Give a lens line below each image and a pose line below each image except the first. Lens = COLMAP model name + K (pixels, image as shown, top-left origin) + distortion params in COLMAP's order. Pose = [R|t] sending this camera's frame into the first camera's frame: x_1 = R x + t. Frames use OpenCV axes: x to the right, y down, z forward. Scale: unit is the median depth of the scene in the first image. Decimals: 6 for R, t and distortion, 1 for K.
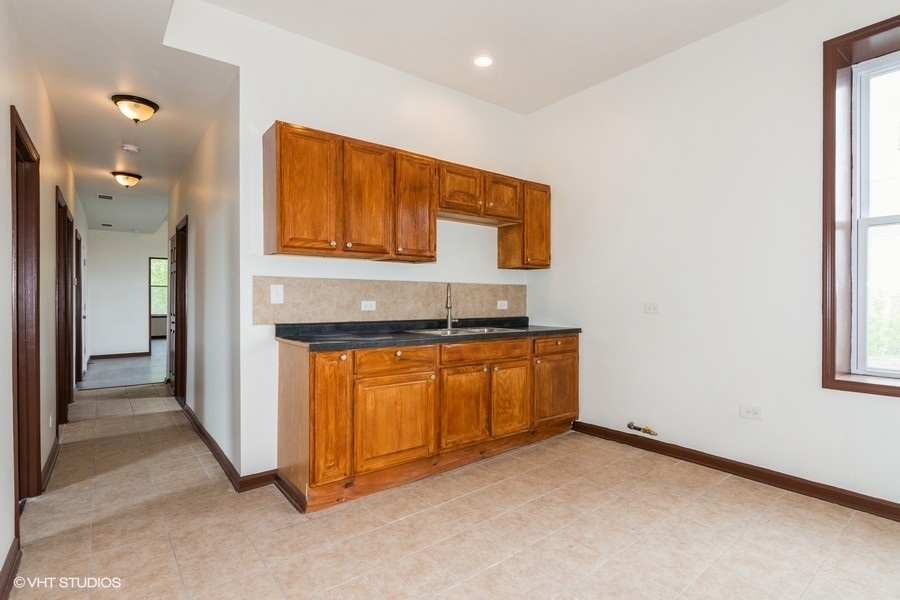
lens RADIAL K [[433.1, 0, 464.2], [0, 433.1, 296.7], [0, 0, 1]] dist [0.021873, -0.000880]
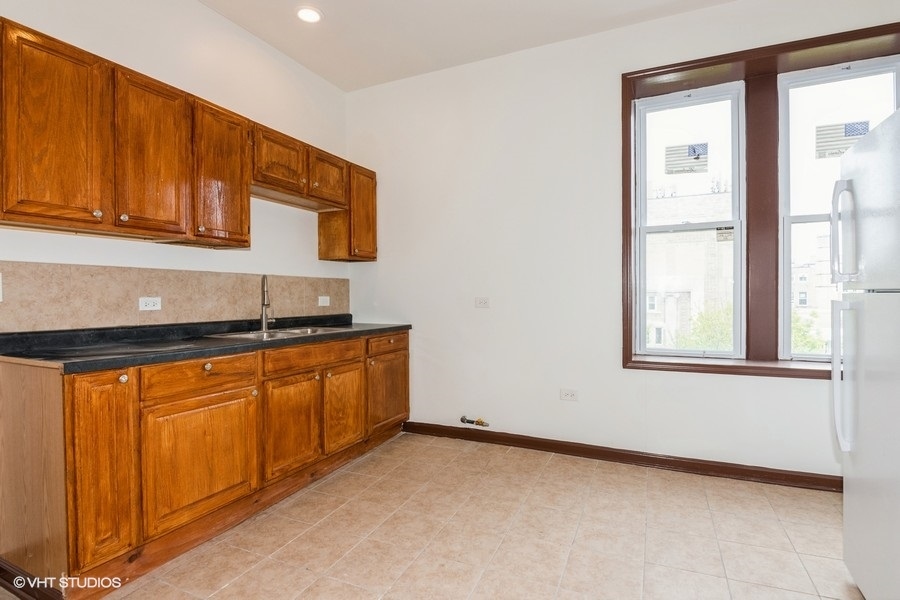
lens RADIAL K [[433.8, 0, 448.4], [0, 433.8, 297.3], [0, 0, 1]] dist [-0.000017, -0.007331]
pose [[0.901604, -0.006283, 0.432516, -0.092564], [0.002107, 0.999946, 0.010132, 0.003853], [-0.432557, -0.008224, 0.901569, 0.133571]]
